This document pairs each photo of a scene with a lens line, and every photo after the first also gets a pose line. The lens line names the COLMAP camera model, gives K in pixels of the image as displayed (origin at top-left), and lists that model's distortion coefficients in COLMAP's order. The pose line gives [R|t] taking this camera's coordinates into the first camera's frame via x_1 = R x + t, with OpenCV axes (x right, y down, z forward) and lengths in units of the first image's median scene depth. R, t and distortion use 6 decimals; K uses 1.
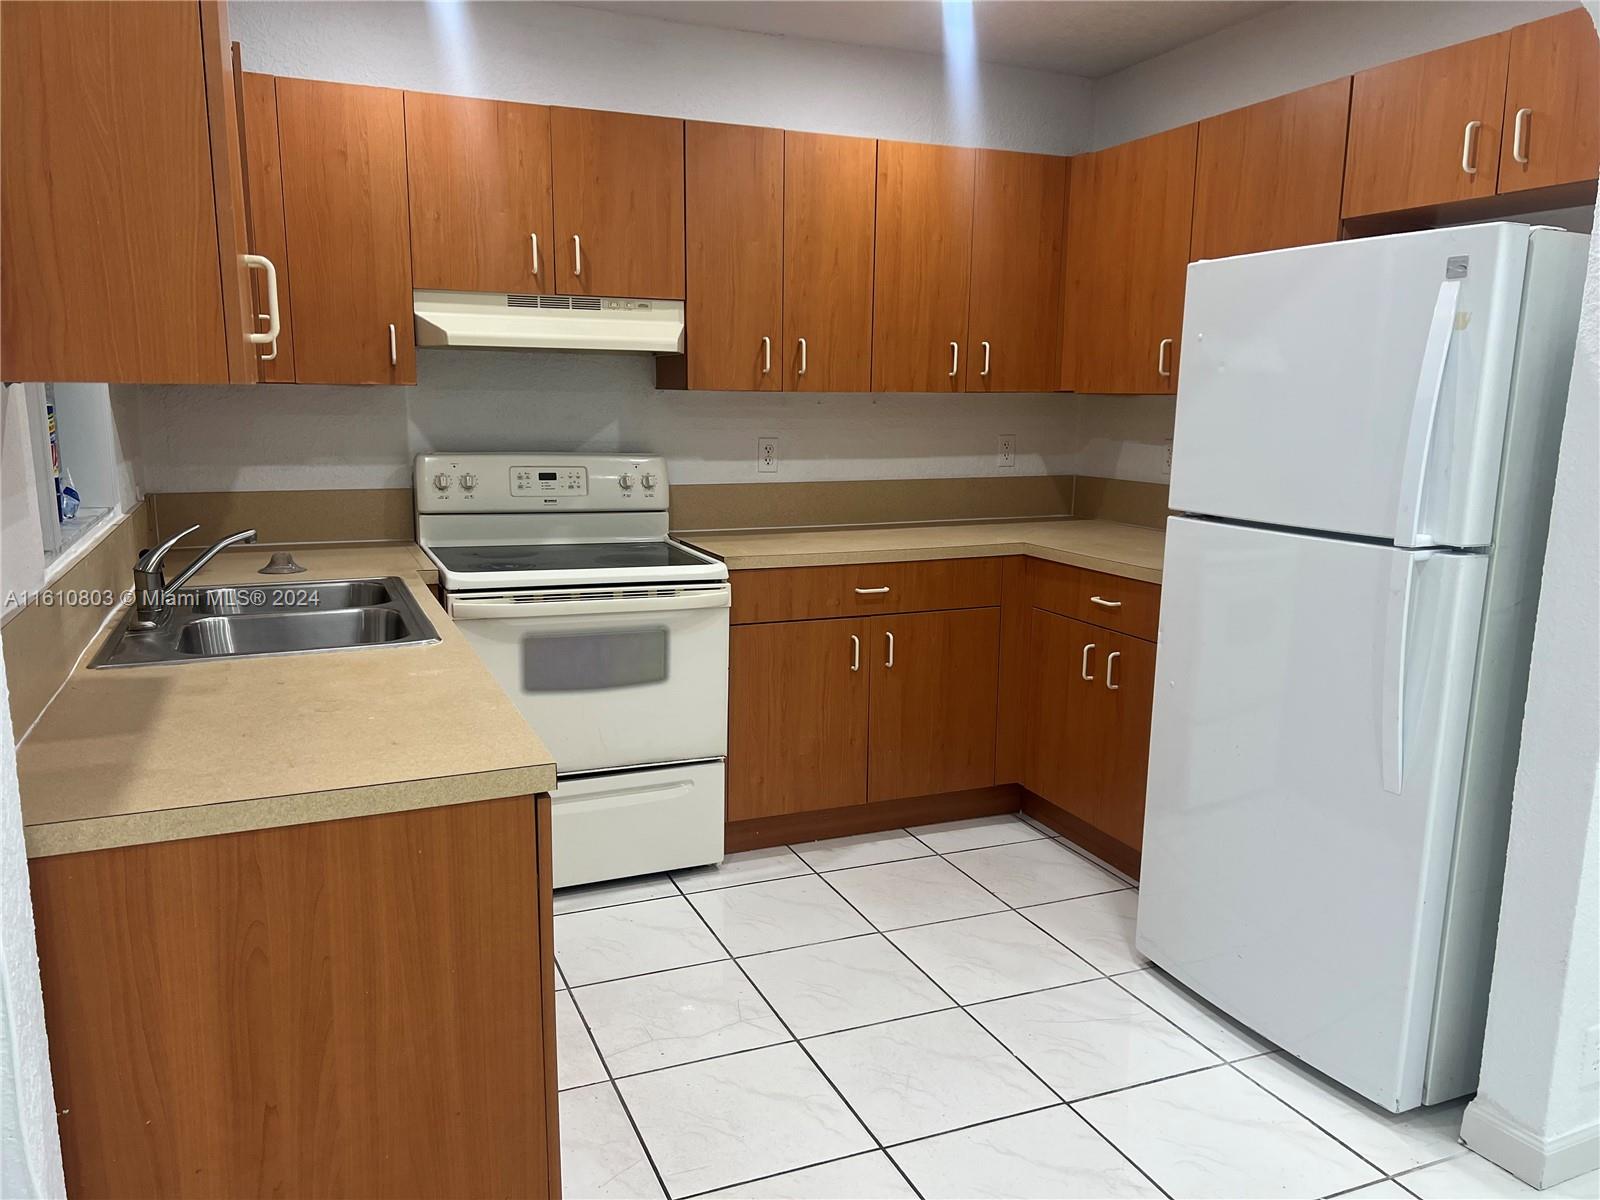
lens RADIAL K [[1199.8, 0, 795.1], [0, 1199.8, 618.3], [0, 0, 1]] dist [0.054278, -0.066817]
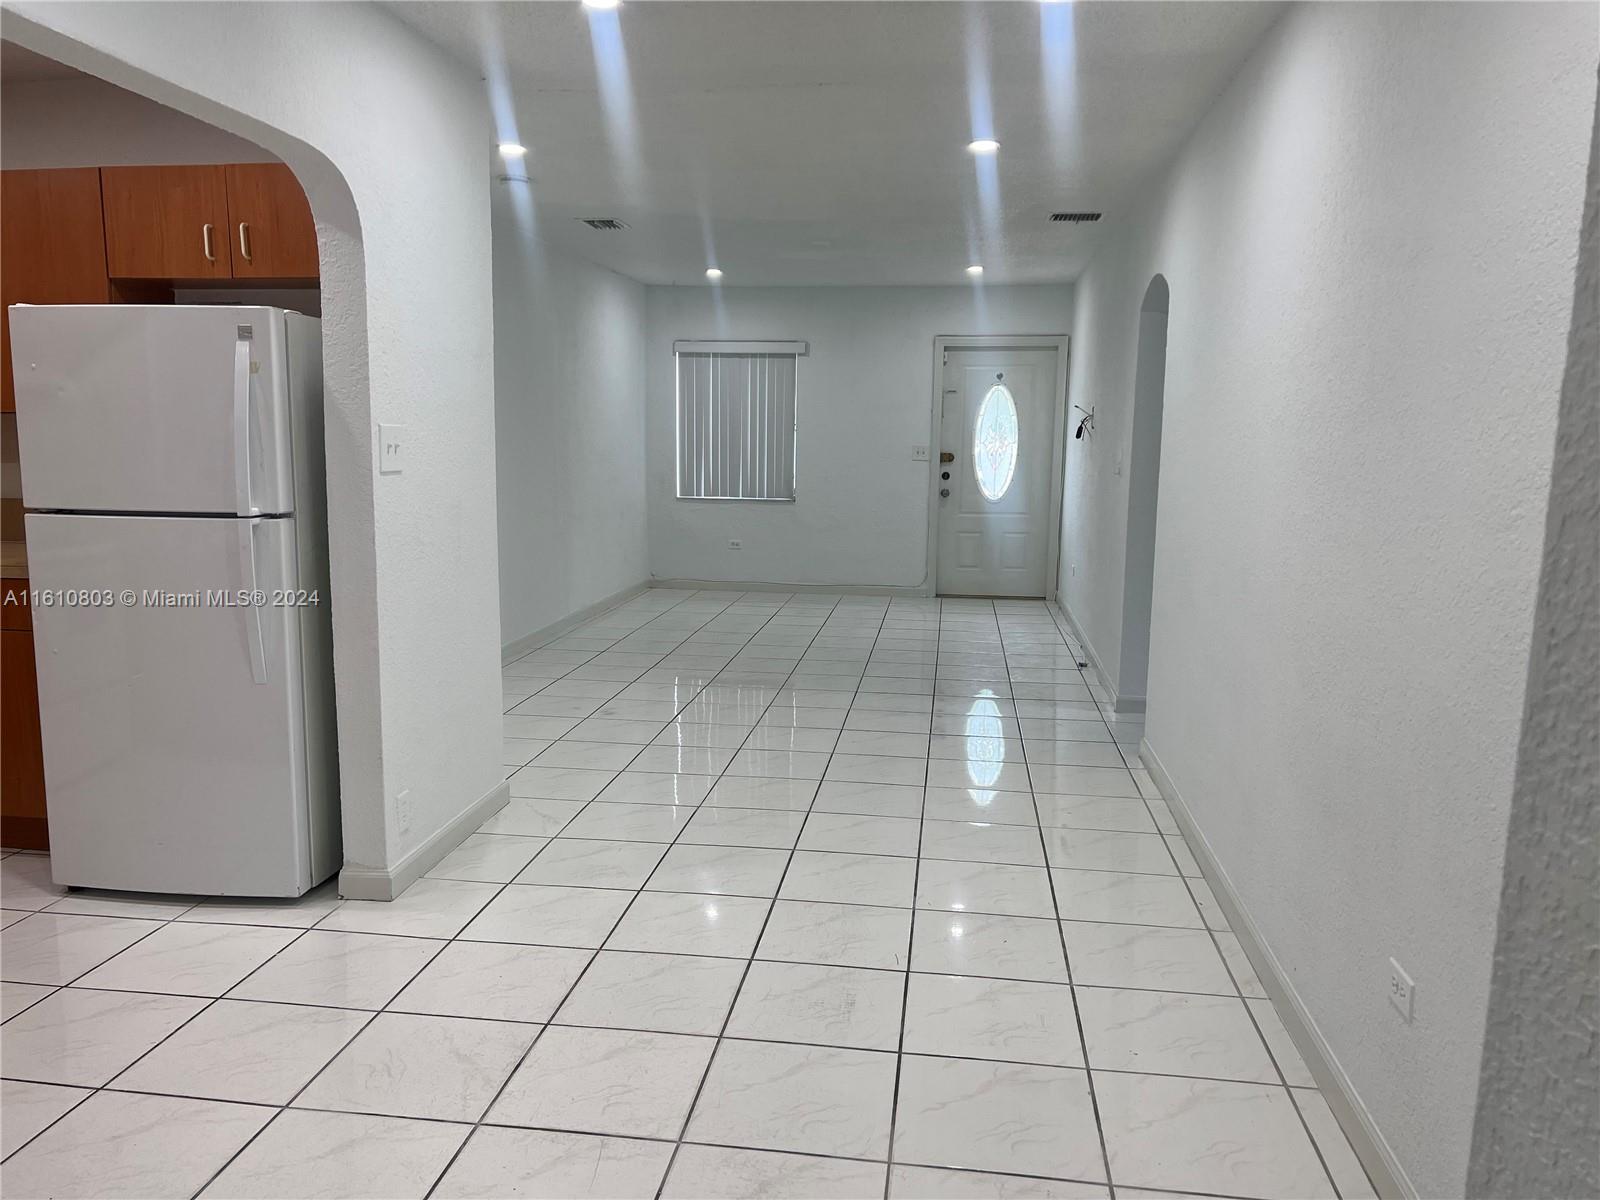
lens RADIAL K [[1206.7, 0, 800.0], [0, 1206.7, 600.0], [0, 0, 1]] dist [-0.002819, -0.000249]
pose [[0.501659, -0.127815, 0.855571, -0.438718], [0.151586, 0.986710, 0.058524, 0.059592], [-0.851681, 0.100333, 0.514367, -0.338253]]
